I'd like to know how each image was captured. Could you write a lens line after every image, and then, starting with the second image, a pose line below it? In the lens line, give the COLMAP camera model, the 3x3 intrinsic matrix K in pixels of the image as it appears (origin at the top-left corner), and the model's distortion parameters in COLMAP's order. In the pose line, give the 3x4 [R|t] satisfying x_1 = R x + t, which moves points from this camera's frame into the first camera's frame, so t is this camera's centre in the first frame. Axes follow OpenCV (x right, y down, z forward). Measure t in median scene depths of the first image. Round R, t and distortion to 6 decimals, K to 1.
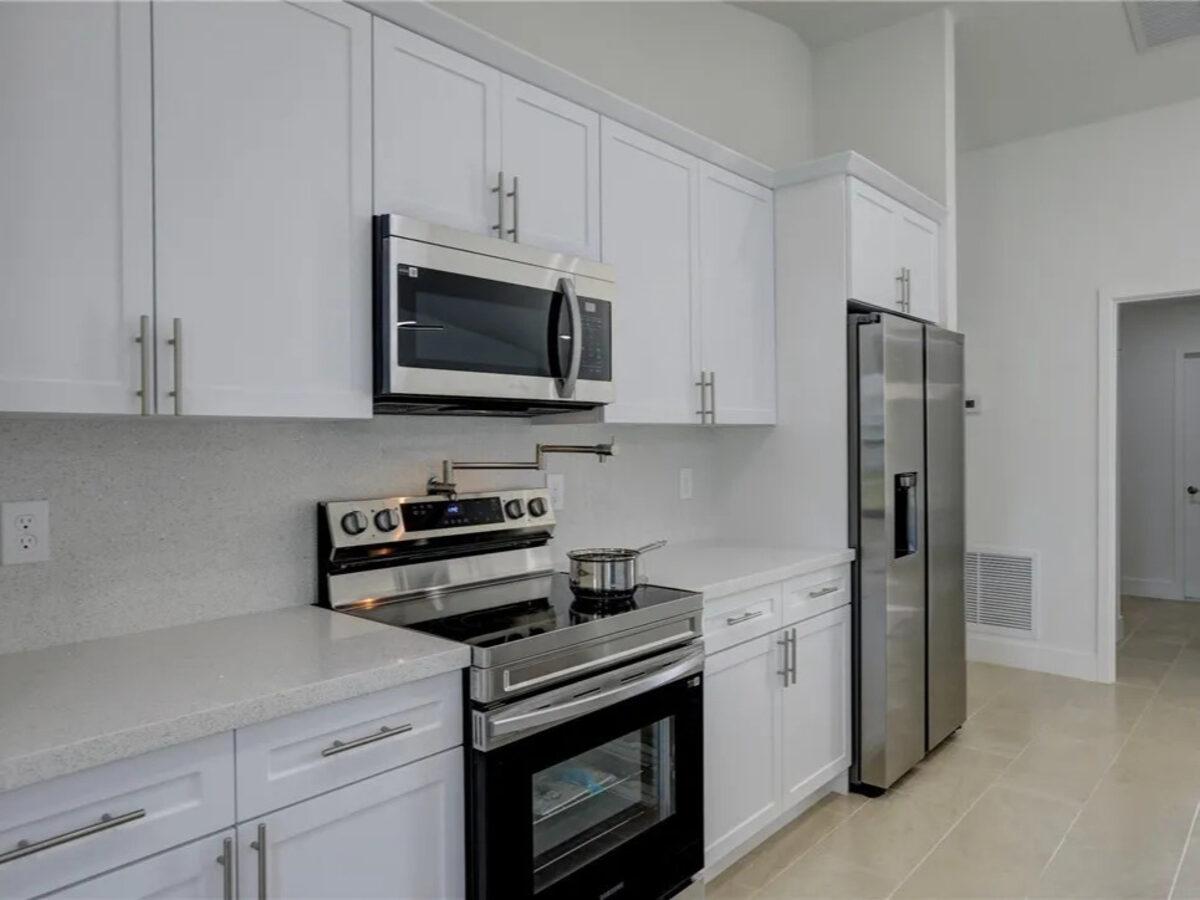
lens RADIAL K [[836.7, 0, 600.0], [0, 836.7, 450.0], [0, 0, 1]] dist [-0.083068, 0.000484]
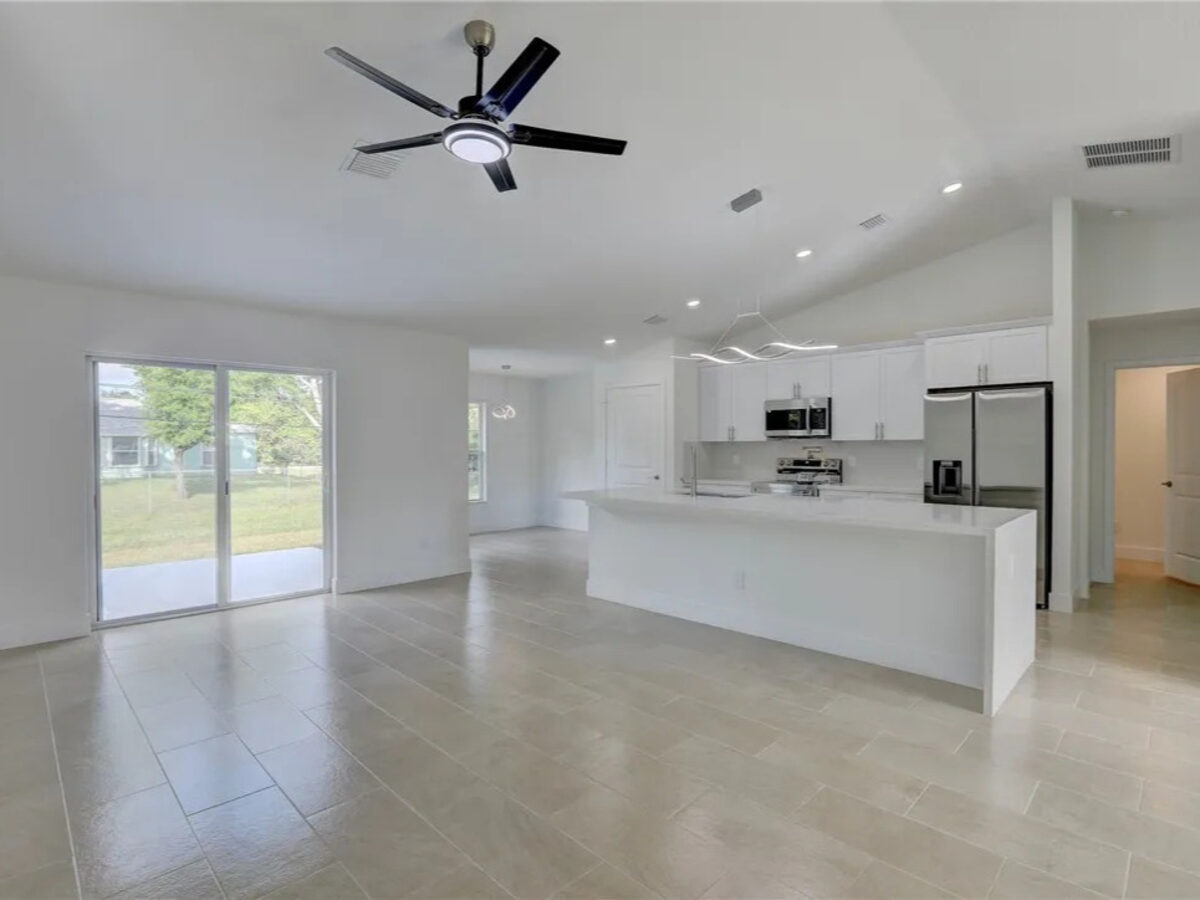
lens RADIAL K [[614.7, 0, 600.0], [0, 614.7, 450.0], [0, 0, 1]] dist [-0.037051, -0.000014]
pose [[-0.084456, 0.007202, -0.996401, 3.006014], [-0.015810, 0.999838, 0.008567, 0.001837], [0.996302, 0.016477, -0.084329, 0.248516]]
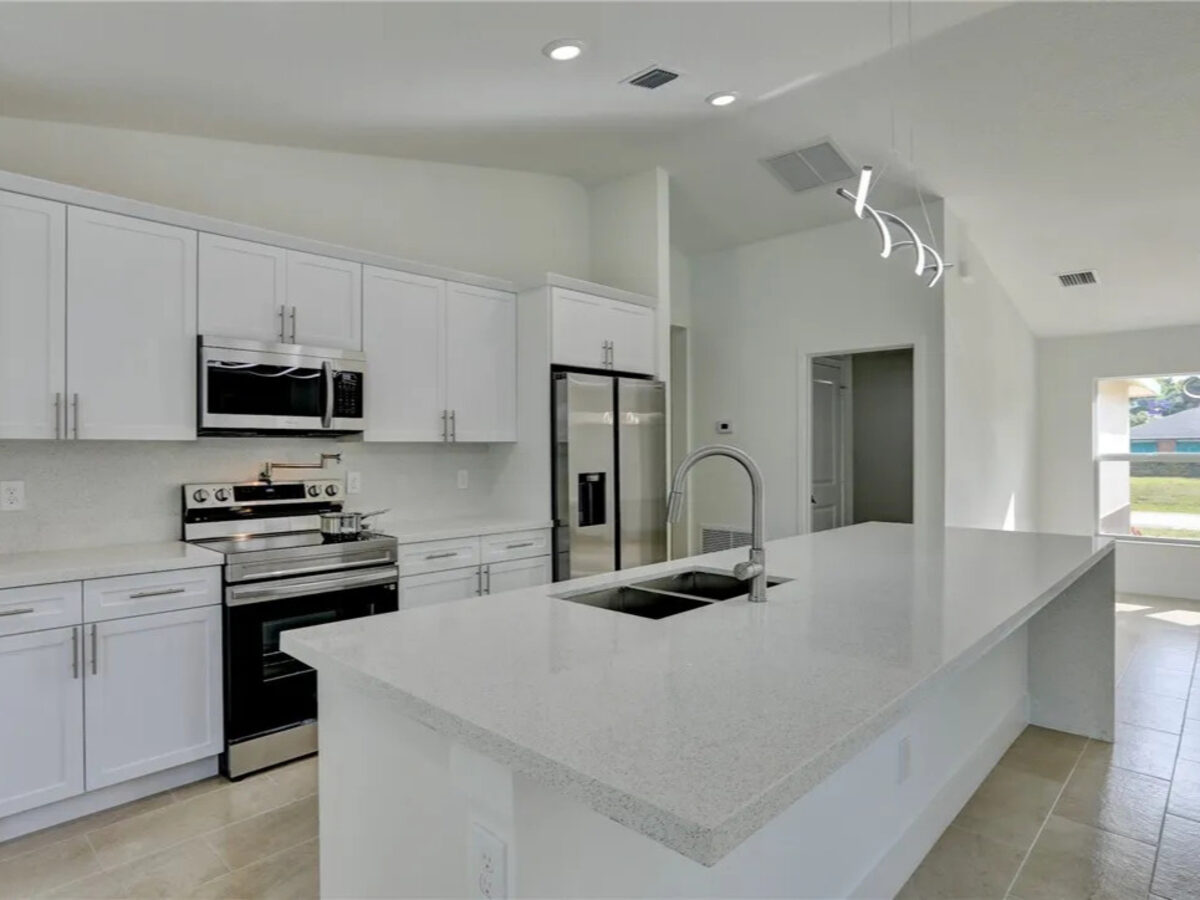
lens RADIAL K [[716.5, 0, 600.0], [0, 716.5, 450.0], [0, 0, 1]] dist [-0.046995, -0.000279]
pose [[0.999186, 0.001628, -0.040307, 0.614451], [-0.002201, 0.999897, -0.014165, 0.005305], [0.040280, 0.014242, 0.999087, -0.507161]]
